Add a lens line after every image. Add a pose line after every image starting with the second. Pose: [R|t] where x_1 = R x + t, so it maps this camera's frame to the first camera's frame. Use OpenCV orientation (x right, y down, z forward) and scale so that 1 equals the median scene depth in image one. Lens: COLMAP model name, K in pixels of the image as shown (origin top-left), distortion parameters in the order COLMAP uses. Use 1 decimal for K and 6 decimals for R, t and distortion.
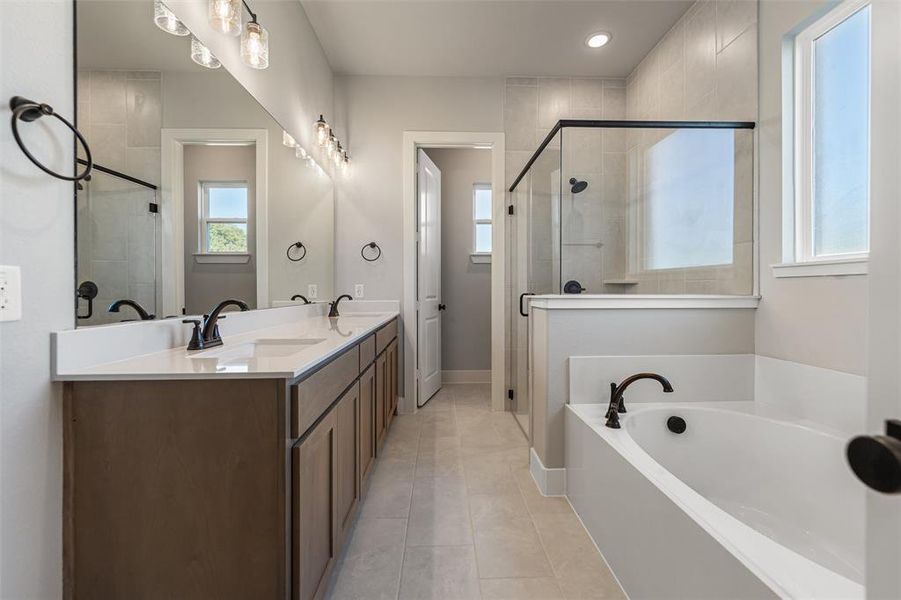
lens RADIAL K [[369.6, 0, 449.4], [0, 369.6, 294.9], [0, 0, 1]] dist [-0.000678, -0.000128]
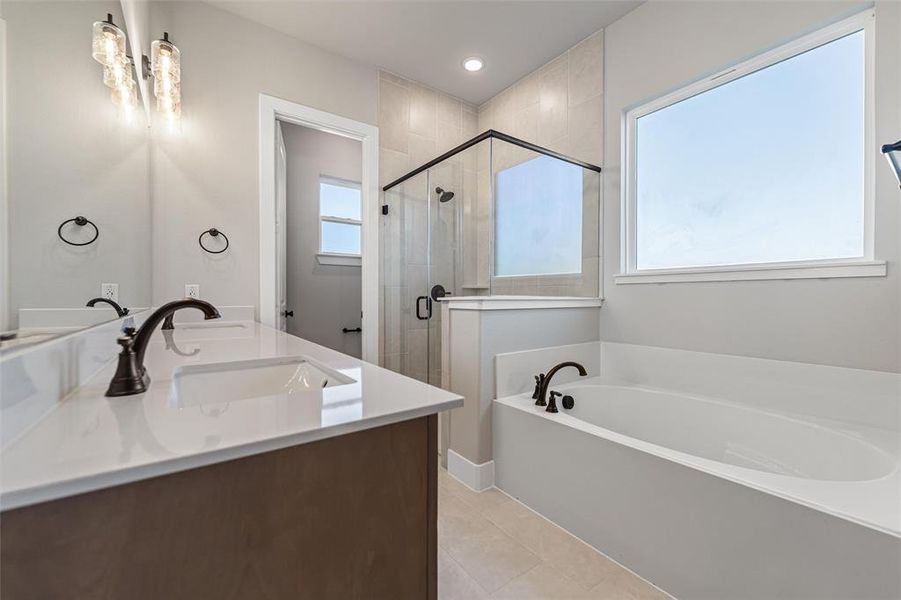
lens RADIAL K [[366.3, 0, 442.8], [0, 366.3, 302.4], [0, 0, 1]] dist [0.001883, 0.000042]
pose [[0.834828, -0.006741, 0.550470, -0.342550], [0.005042, 0.999977, 0.004598, 0.009686], [-0.550488, -0.001063, 0.834842, 0.181171]]
